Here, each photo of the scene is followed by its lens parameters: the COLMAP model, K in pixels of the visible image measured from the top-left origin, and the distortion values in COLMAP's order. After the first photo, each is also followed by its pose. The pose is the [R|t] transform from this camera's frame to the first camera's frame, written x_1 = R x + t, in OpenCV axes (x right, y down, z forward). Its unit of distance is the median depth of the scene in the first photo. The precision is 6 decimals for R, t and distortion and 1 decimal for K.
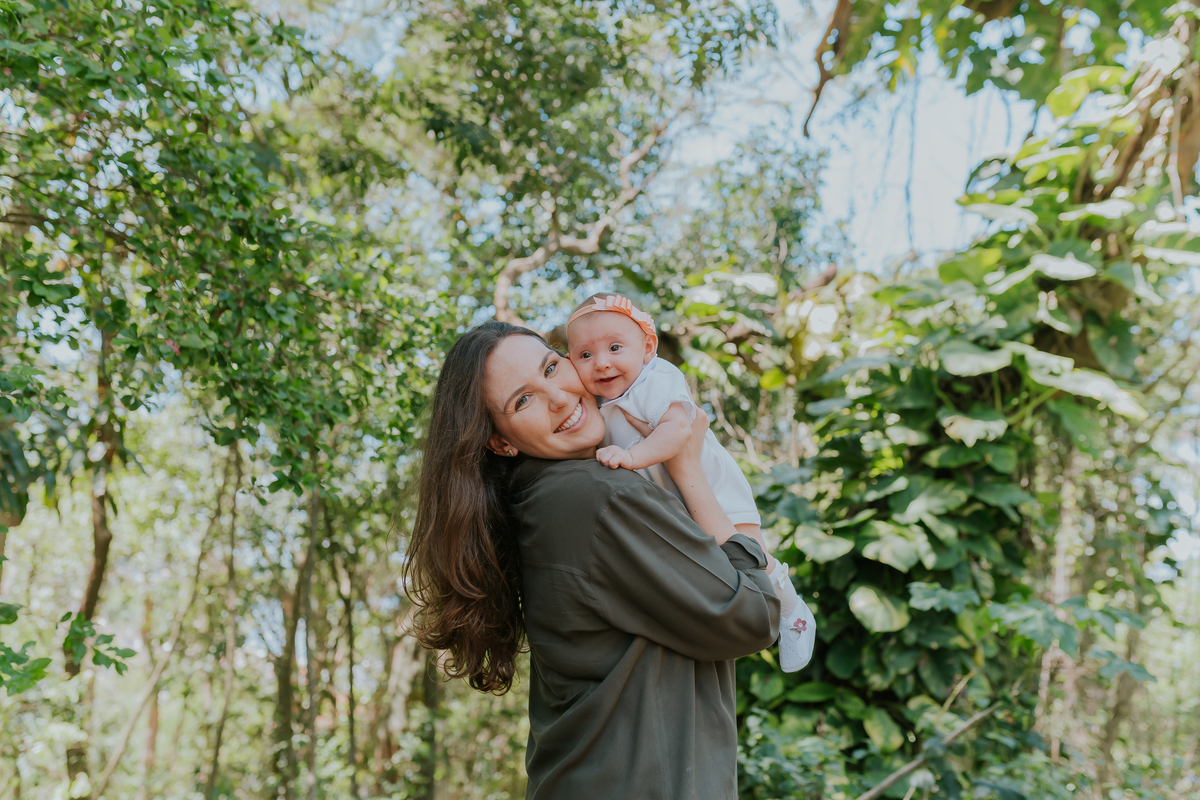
lens RADIAL K [[1138.6, 0, 597.1], [0, 1138.6, 384.1], [0, 0, 1]] dist [0.025872, 0.000000]
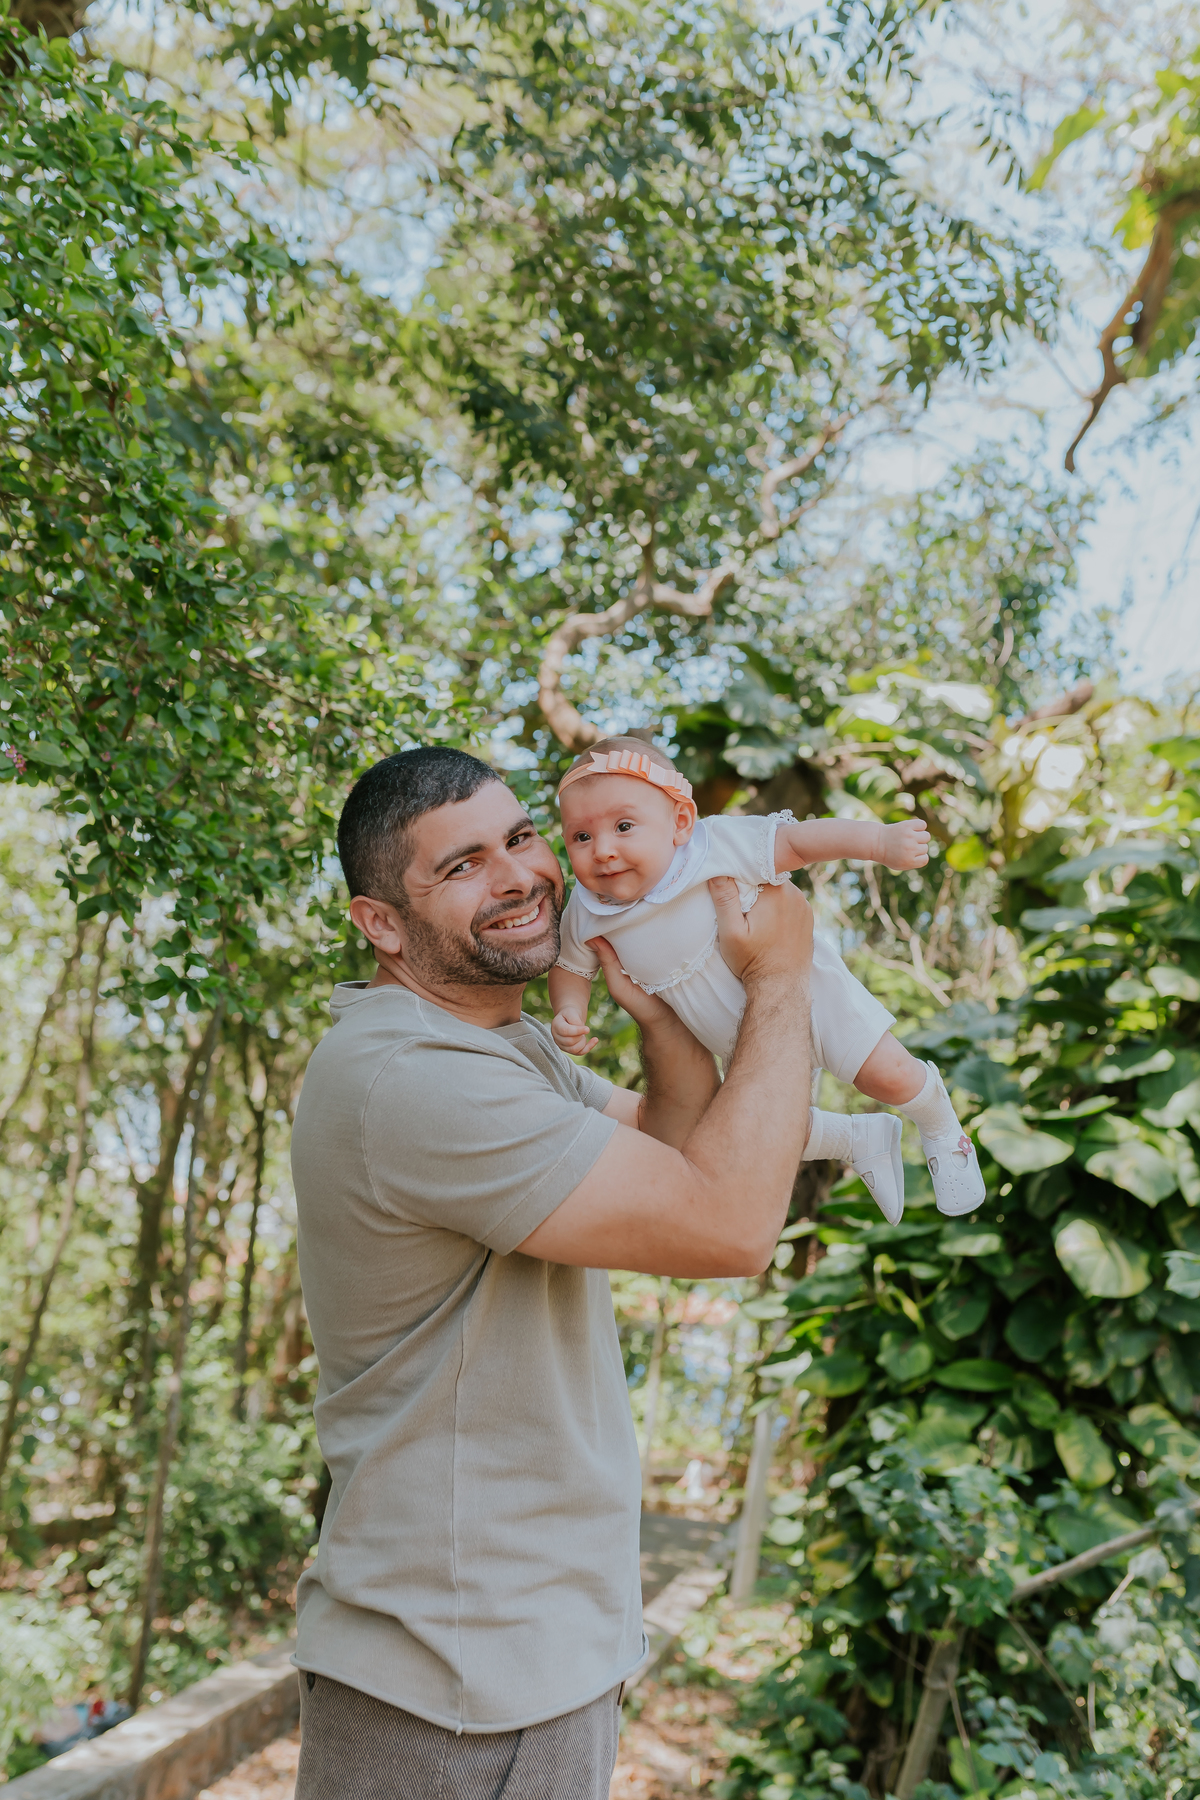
lens RADIAL K [[1781.3, 0, 588.5], [0, 1781.3, 861.7], [0, 0, 1]] dist [0.020101, 0.000000]
pose [[0.992075, 0.116045, -0.048174, -0.004164], [-0.114450, 0.992825, 0.034637, -0.010403], [0.051848, -0.028849, 0.998238, 0.014832]]
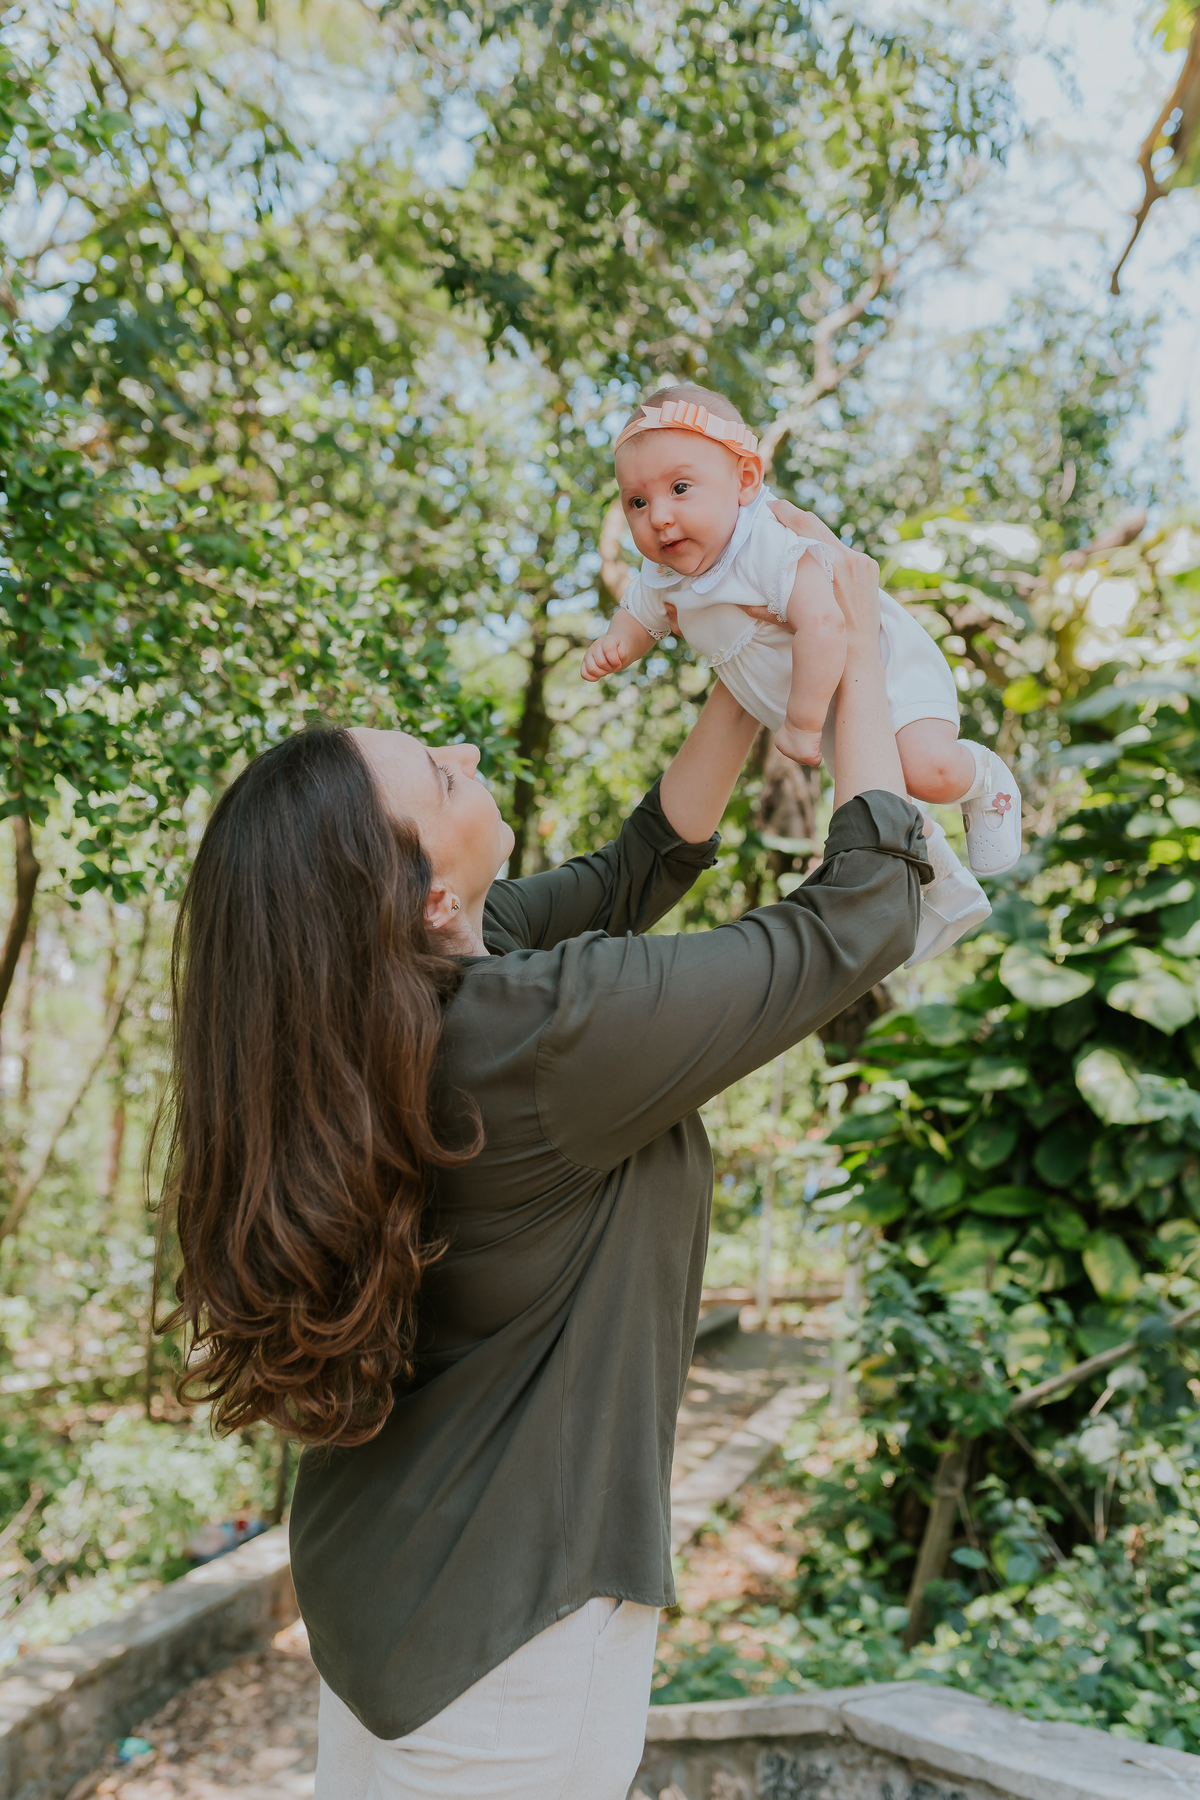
lens RADIAL K [[1707.9, 0, 584.0], [0, 1707.9, 911.6], [0, 0, 1]] dist [0.025872, 0.000000]
pose [[0.991523, 0.065387, -0.112283, 0.028505], [-0.048406, 0.987832, 0.147802, -0.014484], [0.120581, -0.141114, 0.982623, 0.023413]]
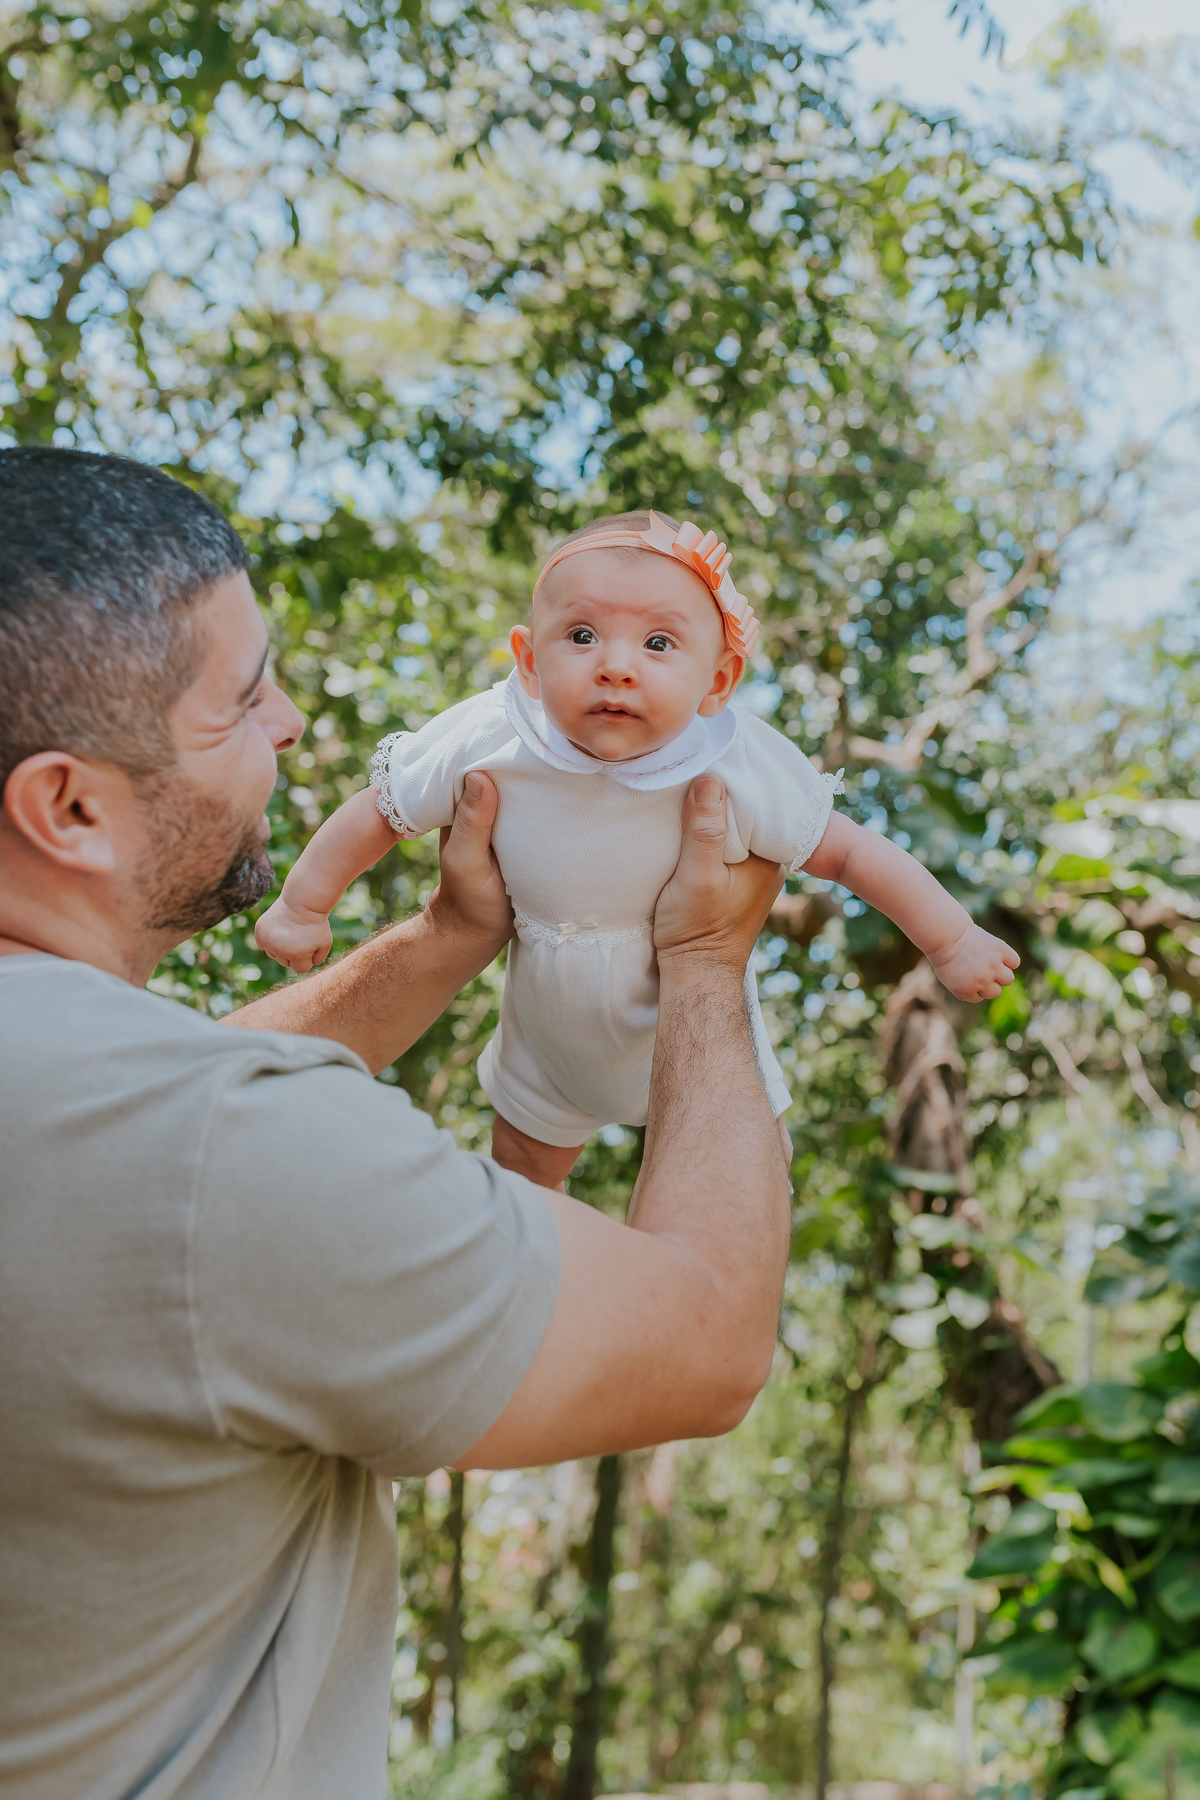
lens RADIAL K [[1888.5, 0, 589.9], [0, 1888.5, 828.8], [0, 0, 1]] dist [0.019286, 0.000000]
pose [[0.976805, 0.027815, -0.212315, 0.054659], [-0.048386, 0.994554, -0.092313, 0.008285], [0.208591, 0.100445, 0.972831, 0.096000]]
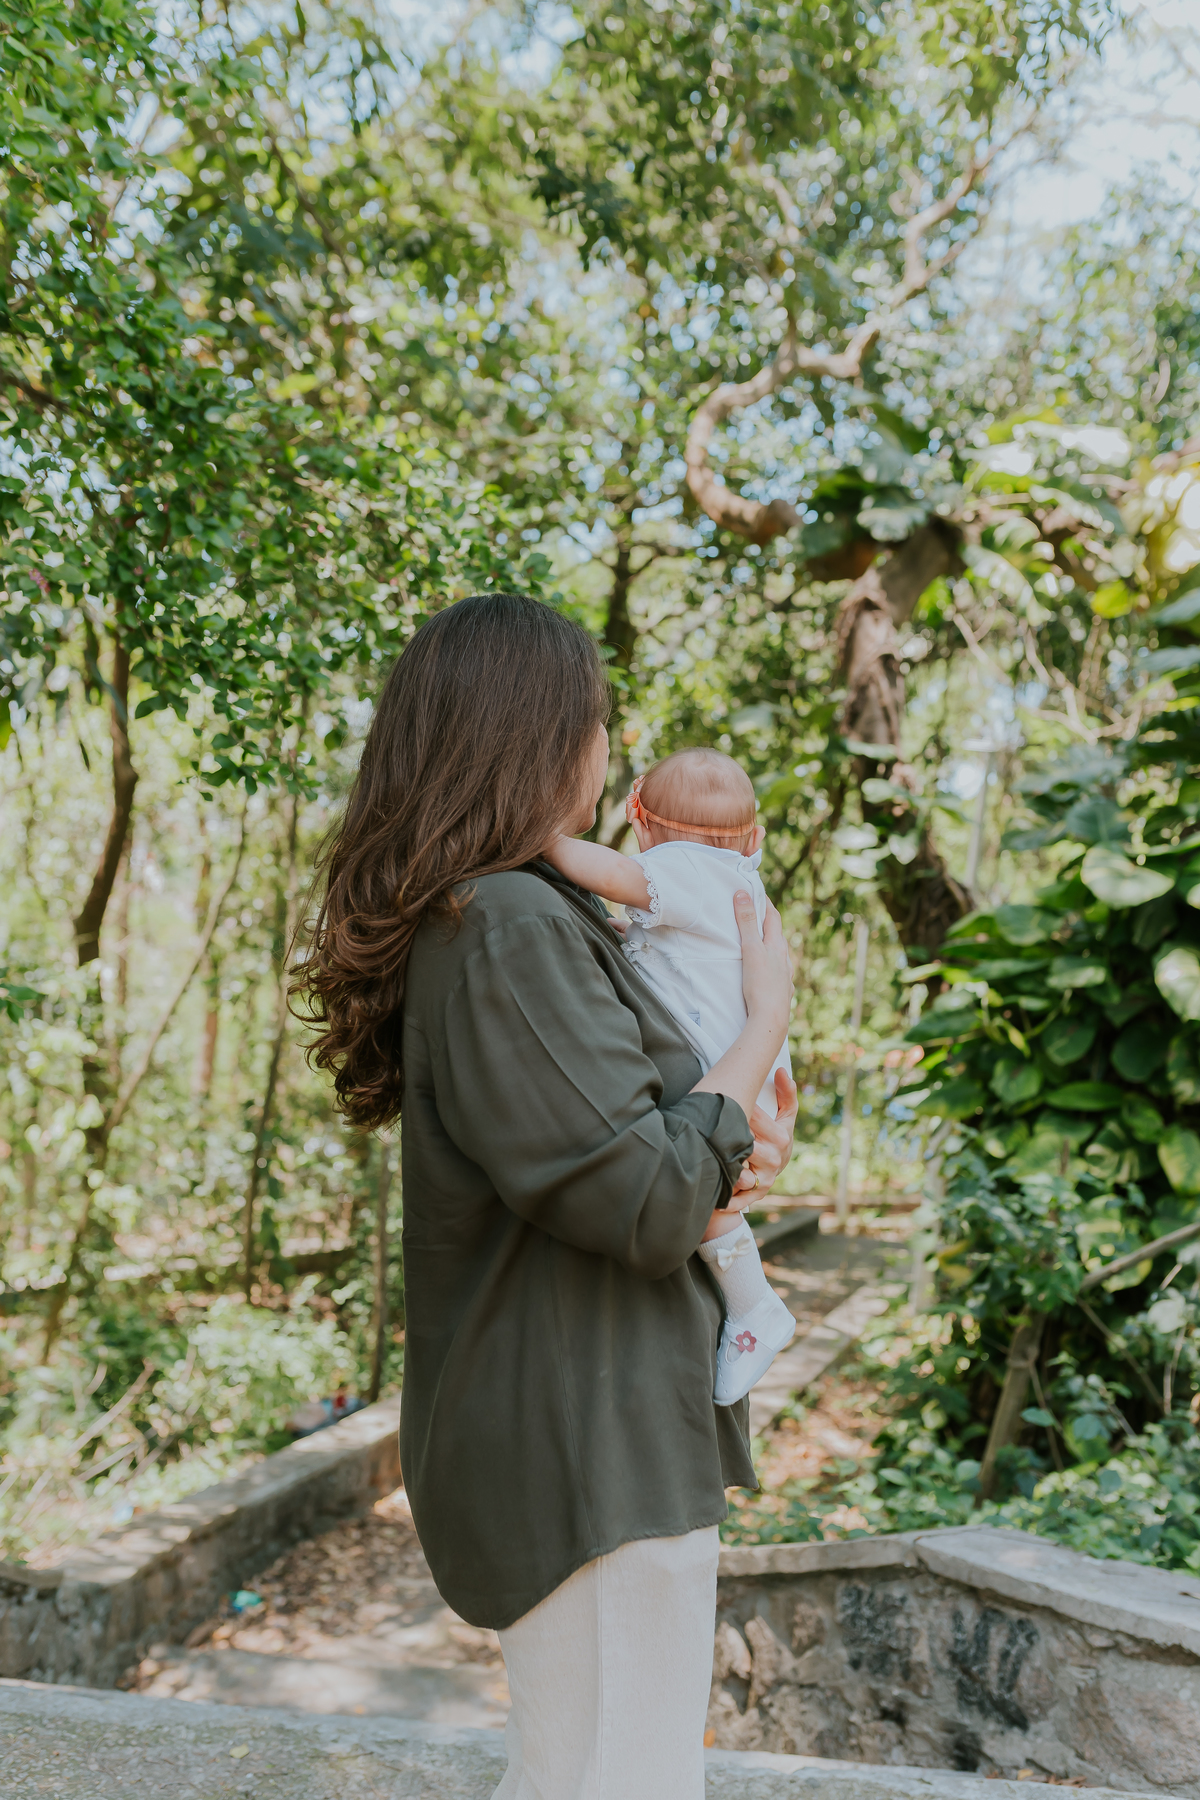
lens RADIAL K [[1707.9, 0, 580.8], [0, 1707.9, 911.3], [0, 0, 1]] dist [0.025872, 0.000000]
pose [[0.984778, 0.074771, -0.156916, 0.028142], [-0.042391, 0.978803, 0.200368, -0.013580], [0.168571, -0.190666, 0.967073, 0.004072]]
